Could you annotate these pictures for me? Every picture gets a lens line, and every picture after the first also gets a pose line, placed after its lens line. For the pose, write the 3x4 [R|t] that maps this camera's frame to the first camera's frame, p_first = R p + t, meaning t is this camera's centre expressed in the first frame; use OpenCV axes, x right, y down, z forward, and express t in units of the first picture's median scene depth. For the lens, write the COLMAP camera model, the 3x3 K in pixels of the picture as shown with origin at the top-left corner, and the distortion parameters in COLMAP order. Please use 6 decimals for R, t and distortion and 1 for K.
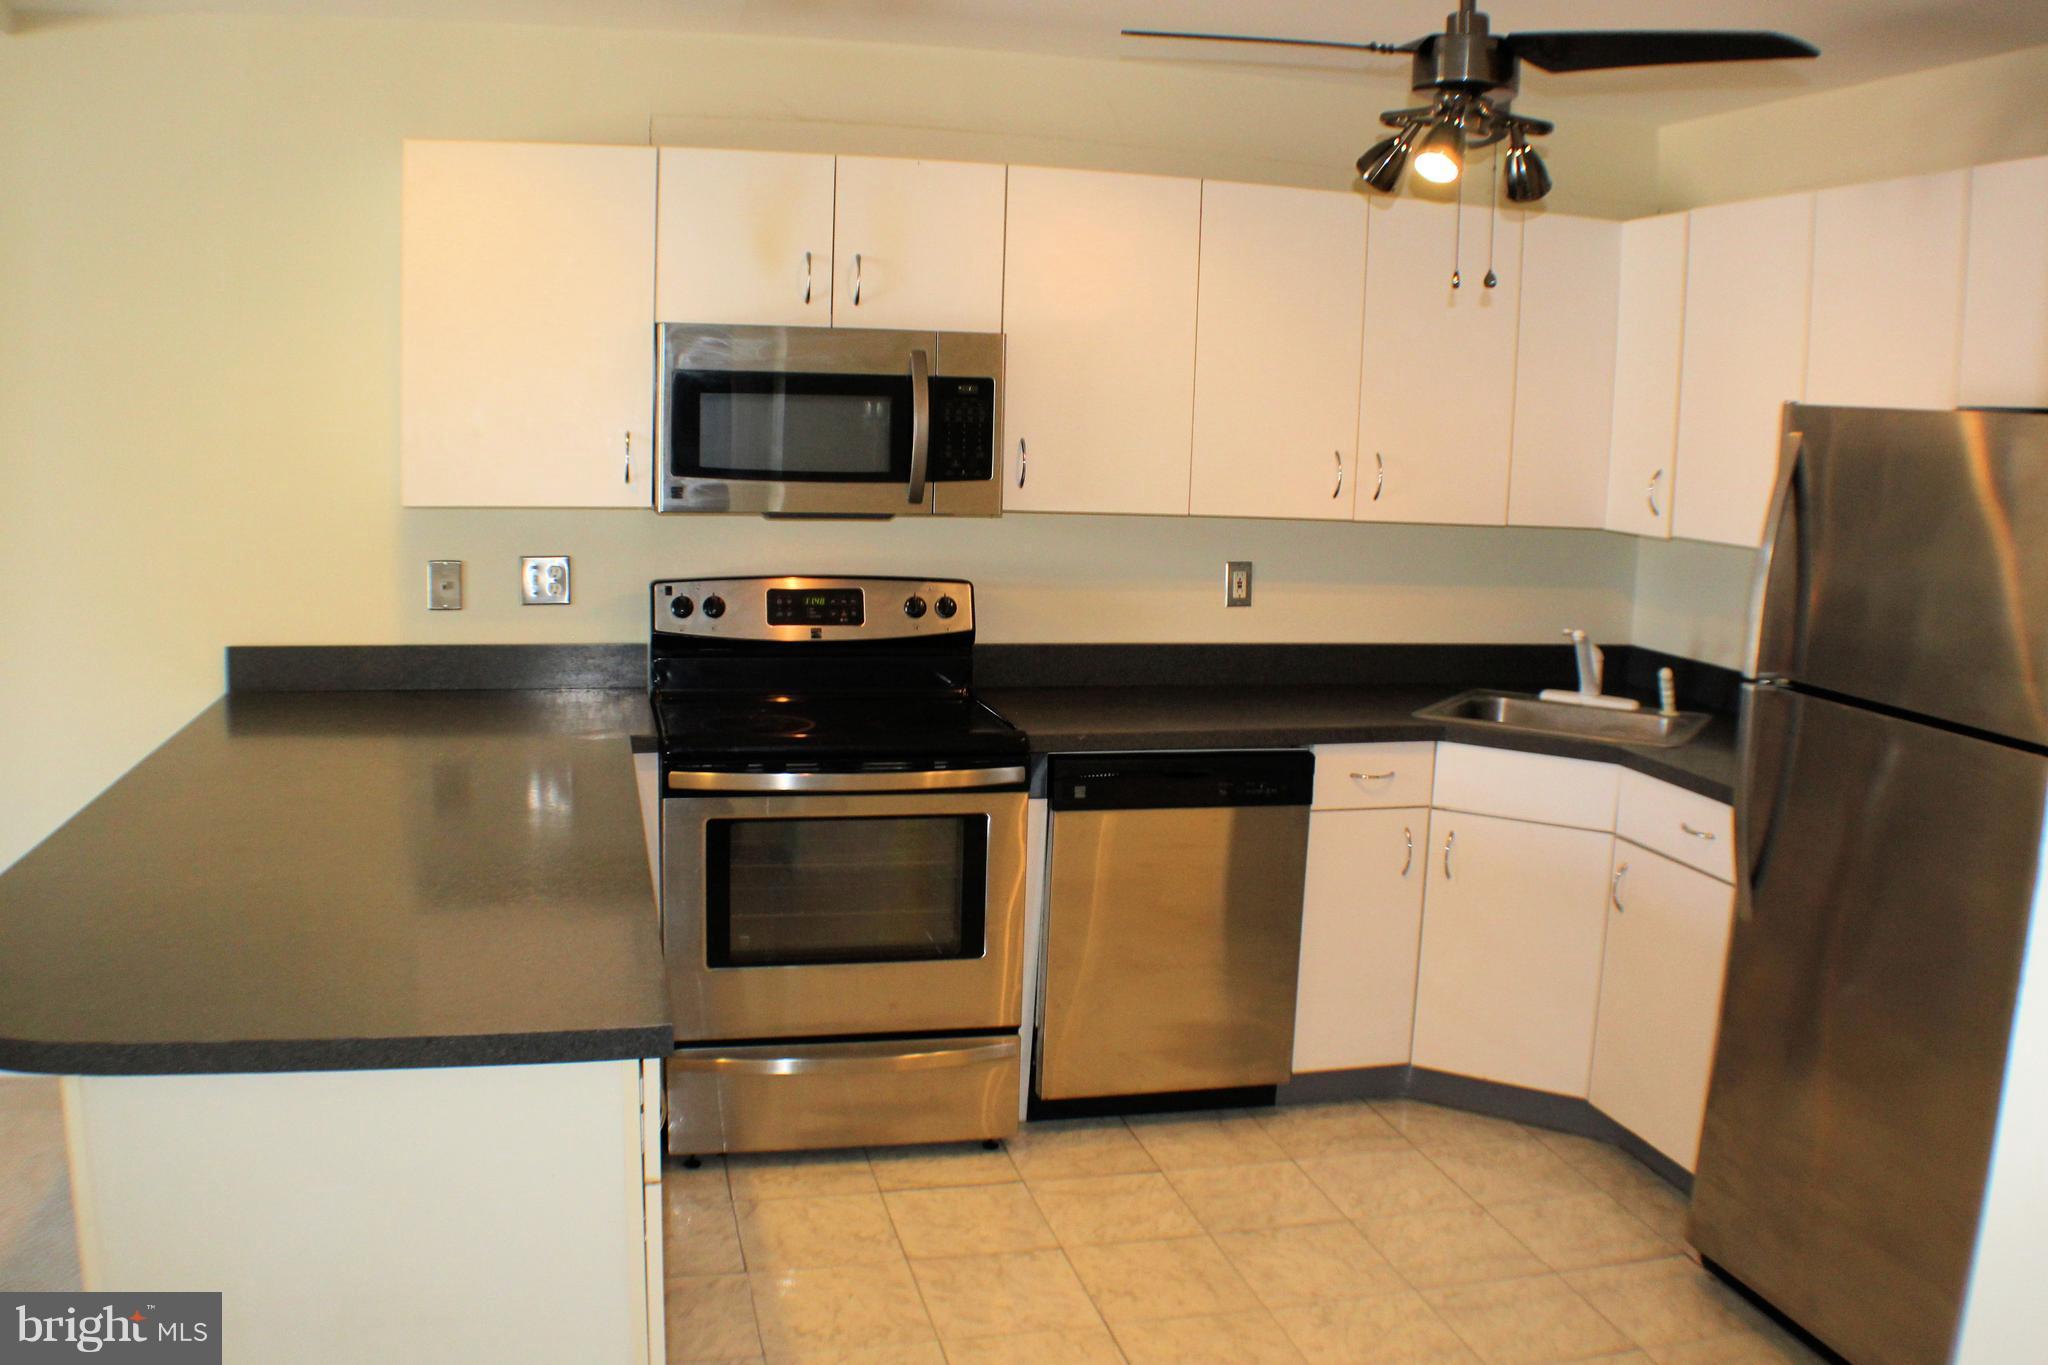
lens RADIAL K [[1738.3, 0, 1024.0], [0, 1738.3, 682.5], [0, 0, 1]] dist [-0.194940, 0.003206]
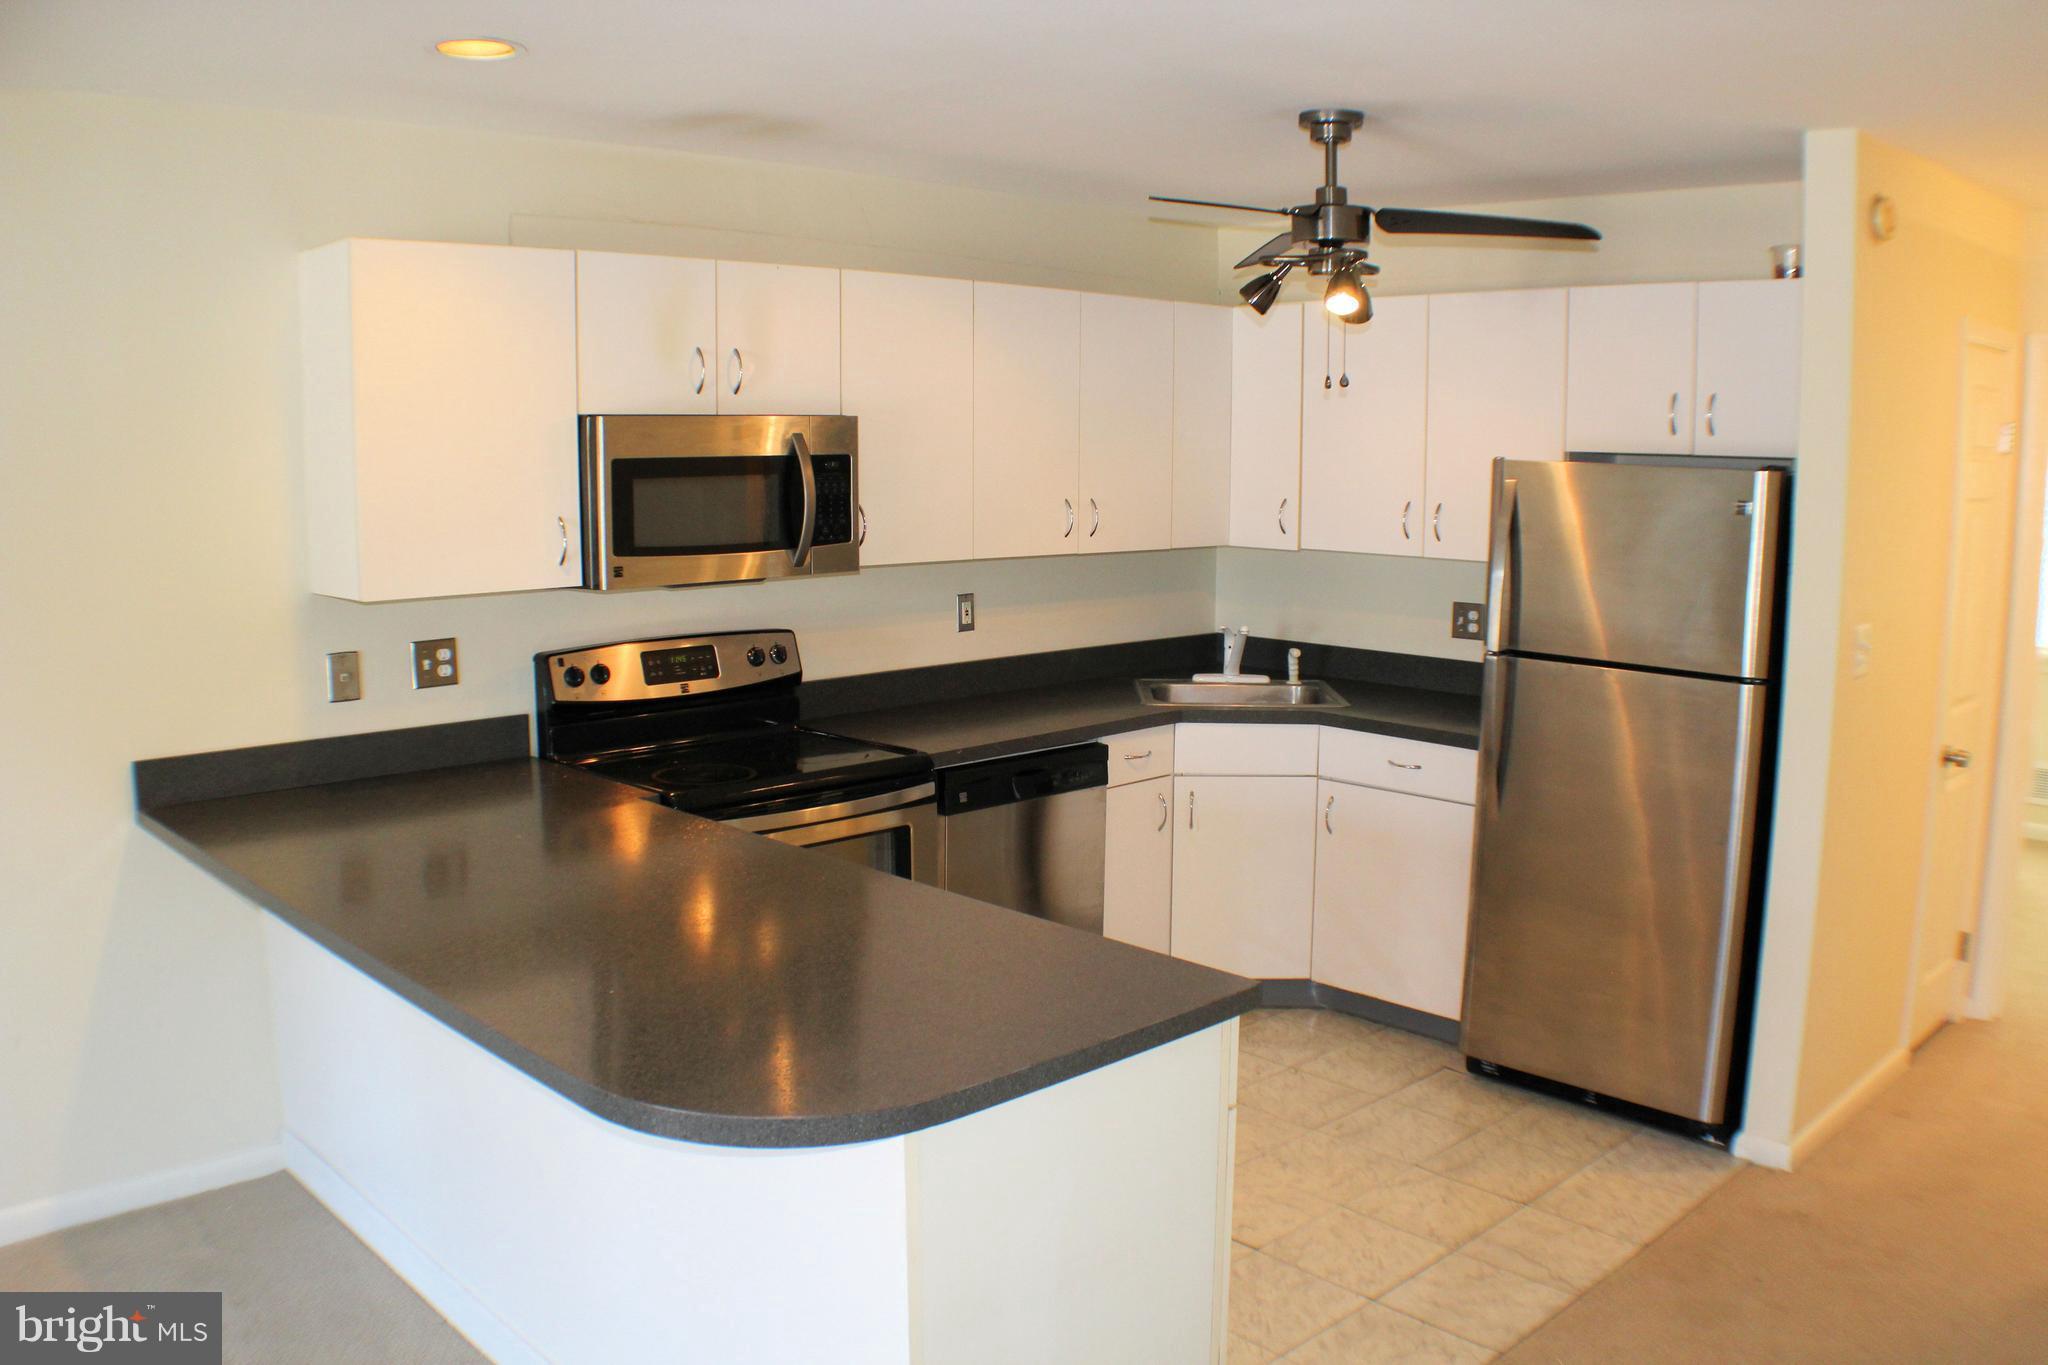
lens RADIAL K [[1641.3, 0, 1024.0], [0, 1641.3, 682.5], [0, 0, 1]] dist [-0.211080, 0.094755]
pose [[0.871180, -0.099968, 0.480679, -0.440977], [0.098859, 0.994716, 0.027702, -0.040426], [-0.480908, 0.023386, 0.876459, -0.015746]]
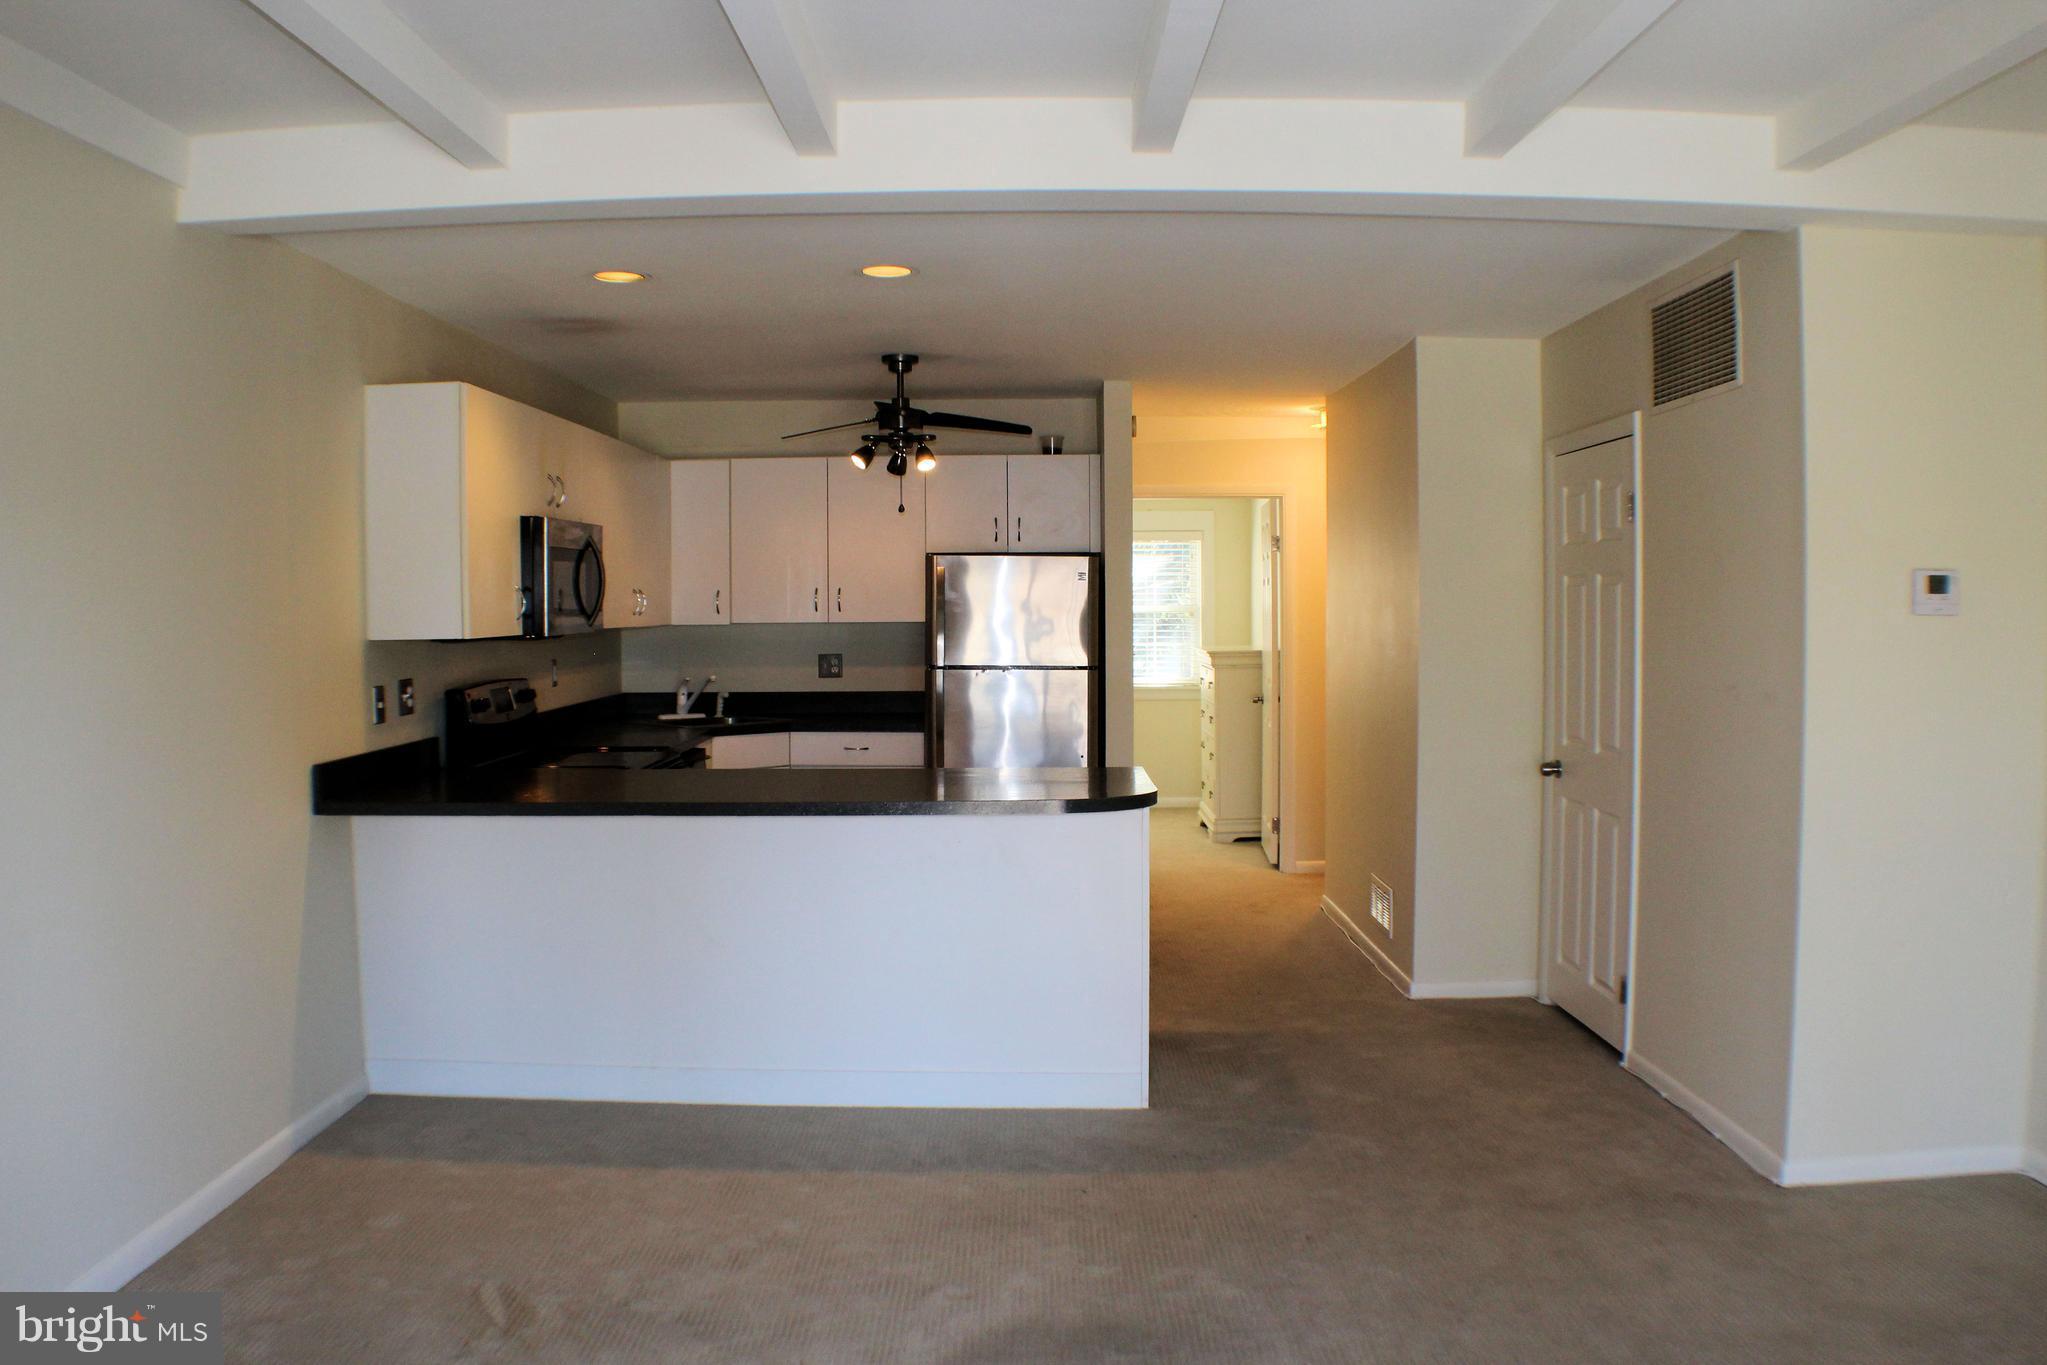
lens RADIAL K [[1691.5, 0, 1023.5], [0, 1691.5, 682.5], [0, 0, 1]] dist [-0.171972, 0.015013]
pose [[0.245972, -0.082590, 0.965752, -1.459974], [0.157819, 0.986480, 0.044167, -0.052647], [-0.956343, 0.141550, 0.255681, 0.188373]]
